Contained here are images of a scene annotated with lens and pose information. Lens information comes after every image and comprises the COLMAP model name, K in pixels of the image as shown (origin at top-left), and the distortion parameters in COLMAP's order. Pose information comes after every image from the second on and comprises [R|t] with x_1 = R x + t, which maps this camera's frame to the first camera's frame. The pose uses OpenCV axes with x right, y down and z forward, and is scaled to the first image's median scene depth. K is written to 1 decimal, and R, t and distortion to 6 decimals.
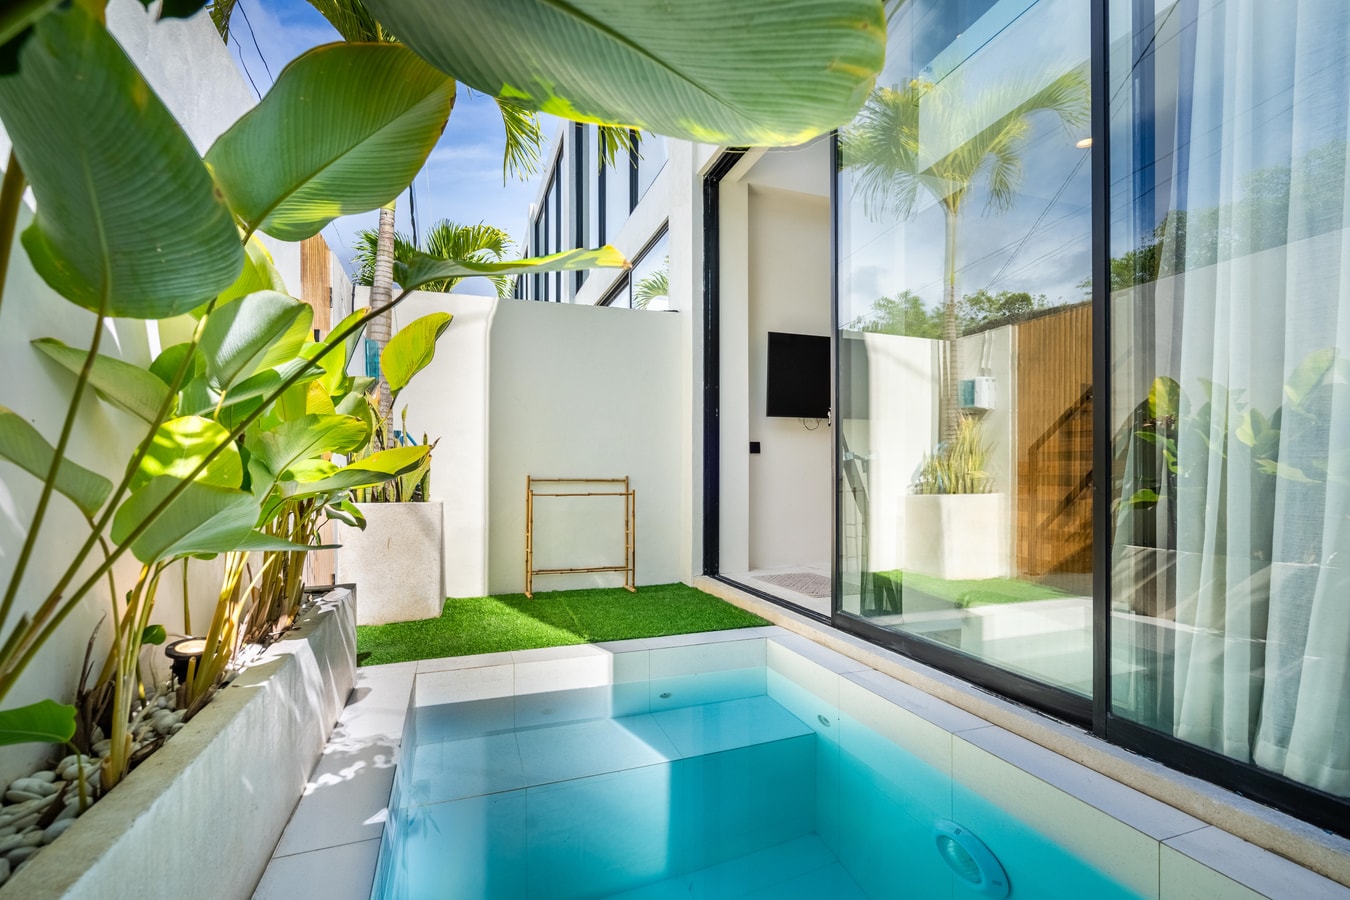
lens RADIAL K [[626.9, 0, 686.4], [0, 626.9, 480.1], [0, 0, 1]] dist [-0.002598, 0.009672]
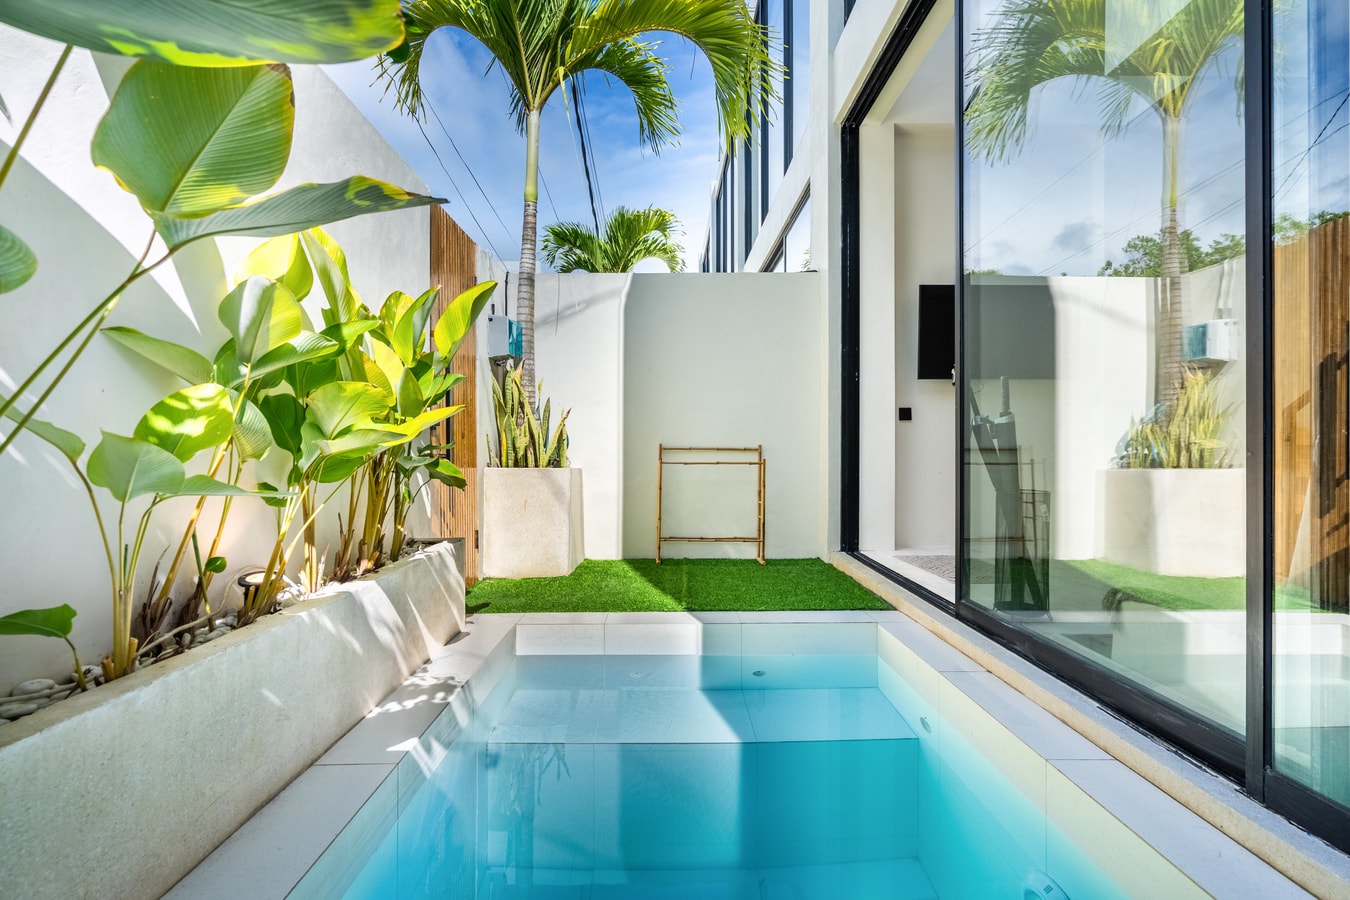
lens RADIAL K [[627.6, 0, 675.0], [0, 627.6, 450.0], [0, 0, 1]] dist [0.001996, 0.000580]
pose [[0.942946, 0.003285, -0.332929, 0.136851], [-0.005021, 0.999978, -0.004354, 0.007791], [0.332908, 0.005777, 0.942942, 0.047732]]
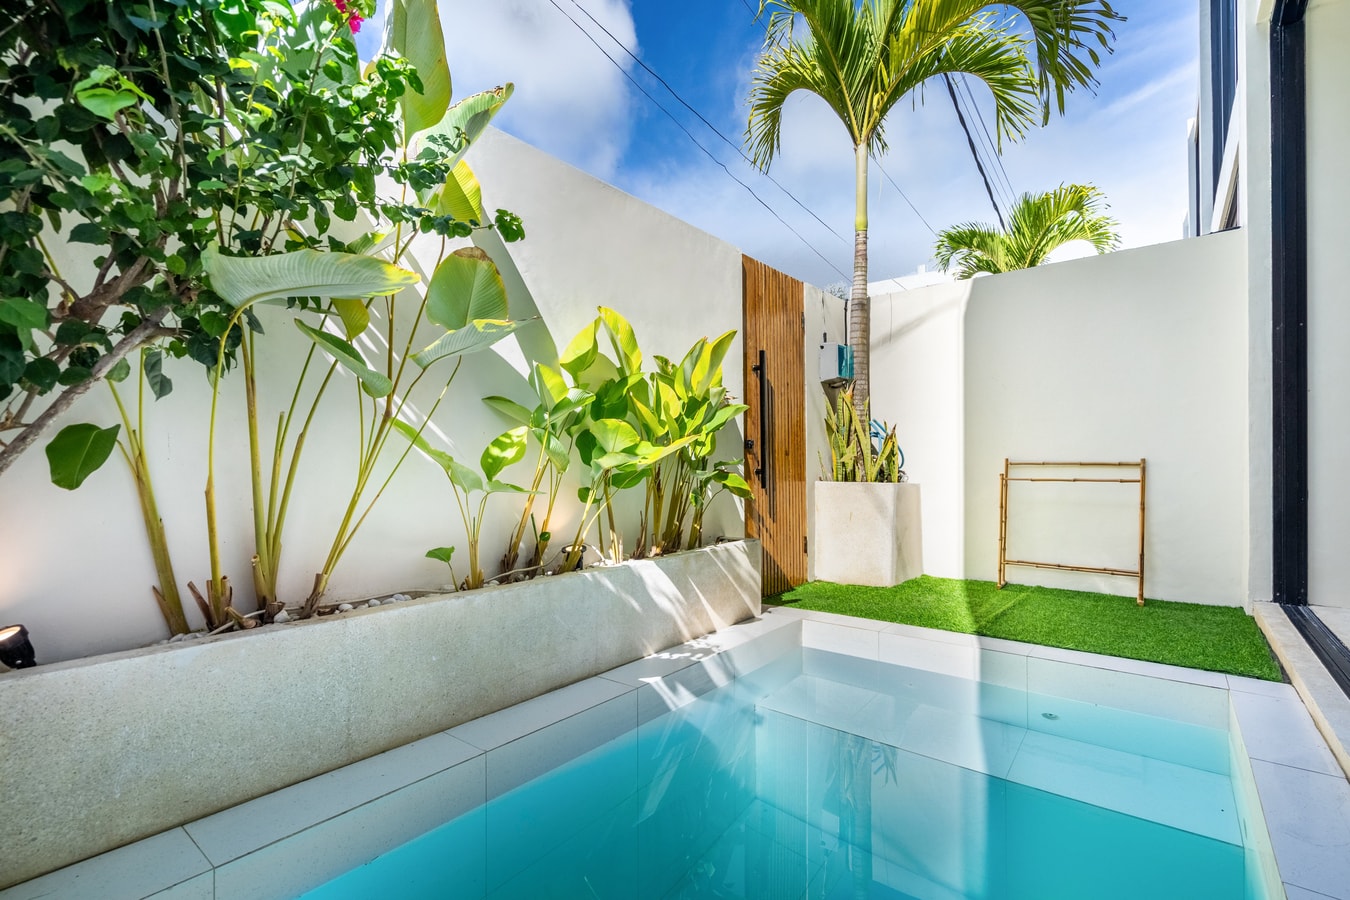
lens RADIAL K [[624.9, 0, 677.9], [0, 624.9, 468.5], [0, 0, 1]] dist [-0.000934, 0.000267]
pose [[0.516211, 0.004053, -0.856452, 0.359623], [-0.003136, 0.999991, 0.002842, 0.007671], [0.856456, 0.001219, 0.516219, 0.115029]]
